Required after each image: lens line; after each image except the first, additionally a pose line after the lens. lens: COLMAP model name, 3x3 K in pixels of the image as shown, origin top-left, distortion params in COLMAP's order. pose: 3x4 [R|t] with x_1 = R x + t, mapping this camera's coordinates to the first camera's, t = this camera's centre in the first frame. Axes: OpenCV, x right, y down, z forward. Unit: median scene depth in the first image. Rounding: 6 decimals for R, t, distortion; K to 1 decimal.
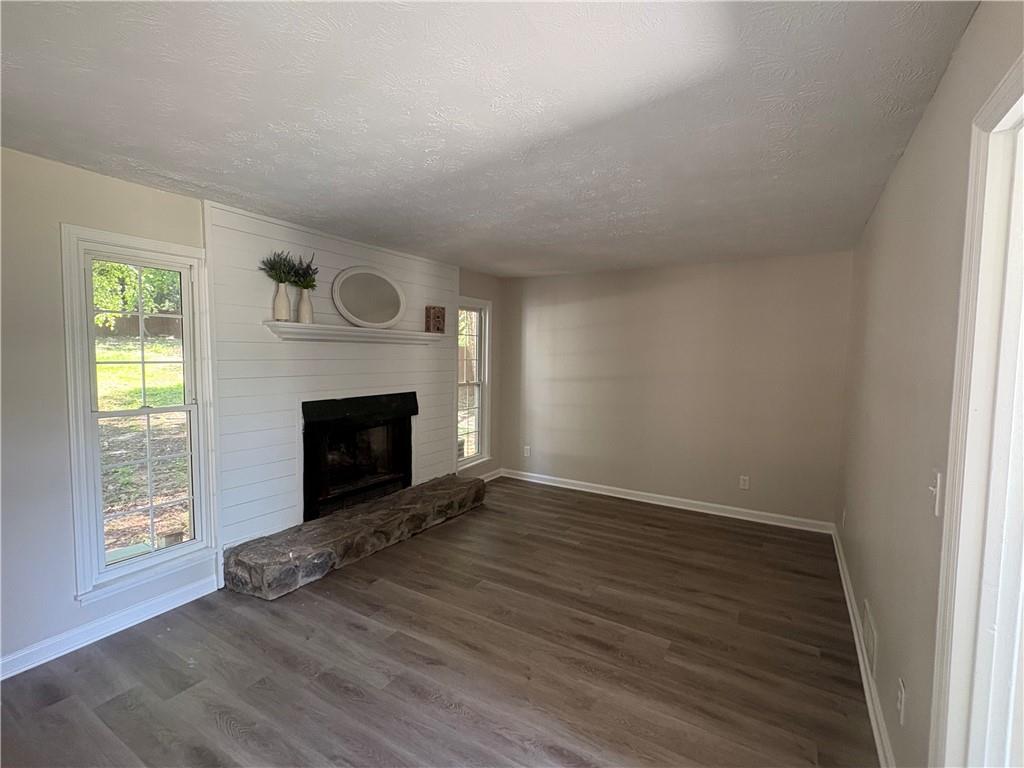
lens RADIAL K [[470.9, 0, 510.9], [0, 470.9, 387.8], [0, 0, 1]] dist [-0.000821, -0.000086]
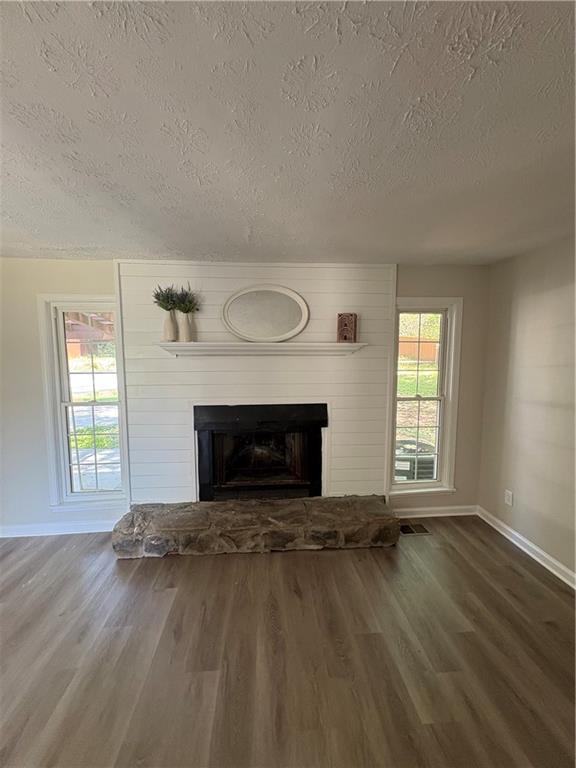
lens RADIAL K [[305.7, 0, 287.6], [0, 305.7, 384.2], [0, 0, 1]] dist [0.000863, 0.000351]
pose [[0.580037, 0.059513, -0.812414, 0.285864], [-0.048286, 0.998086, 0.038640, -0.056798], [0.813158, 0.016816, 0.581800, 0.603823]]
